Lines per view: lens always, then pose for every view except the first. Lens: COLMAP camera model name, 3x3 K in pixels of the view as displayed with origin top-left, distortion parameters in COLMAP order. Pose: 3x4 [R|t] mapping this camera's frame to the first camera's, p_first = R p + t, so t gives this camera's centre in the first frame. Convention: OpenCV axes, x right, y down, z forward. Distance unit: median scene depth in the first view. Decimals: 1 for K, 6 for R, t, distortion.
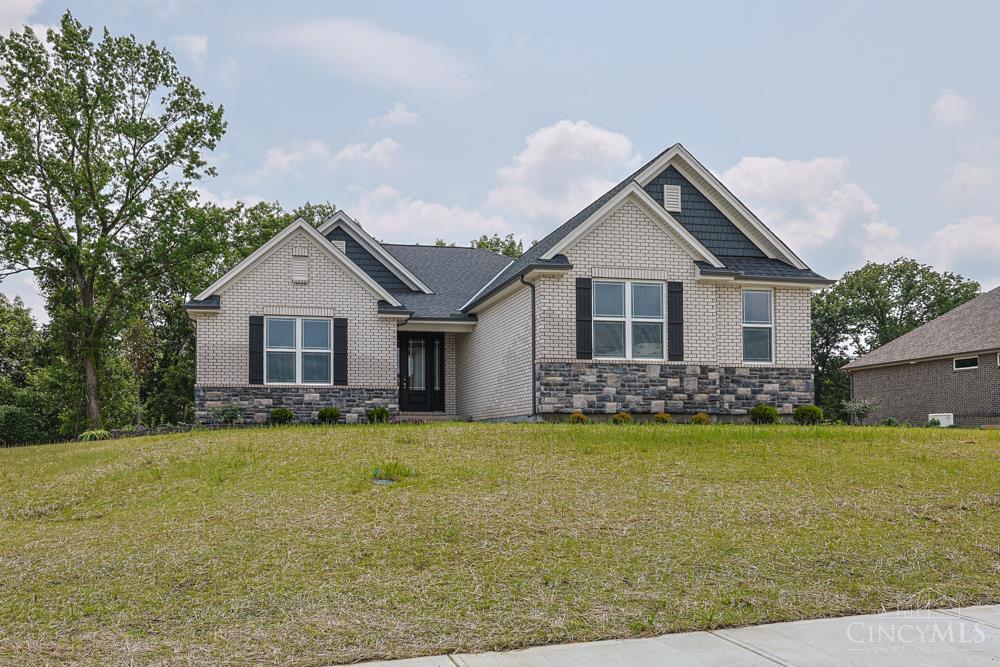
lens RADIAL K [[753.6, 0, 499.4], [0, 753.6, 334.1], [0, 0, 1]] dist [0.001793, 0.000784]
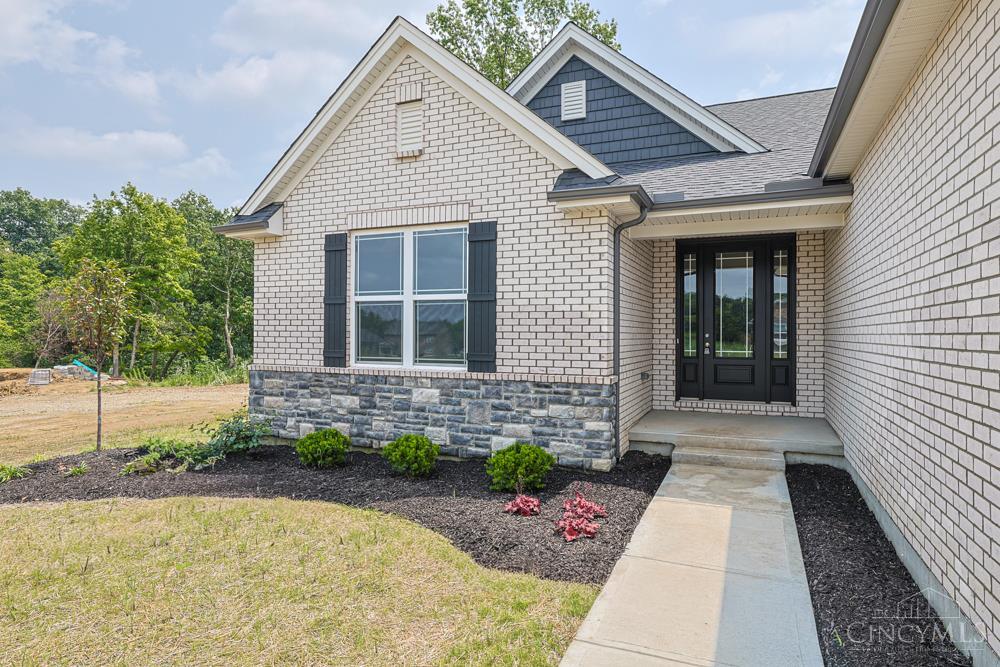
lens RADIAL K [[594.1, 0, 498.1], [0, 594.1, 322.7], [0, 0, 1]] dist [-0.030246, -0.000098]
pose [[0.764771, 0.005785, -0.644277, 0.025964], [0.073048, 0.992734, 0.095624, 0.005429], [0.640148, -0.120194, 0.758791, 0.741970]]
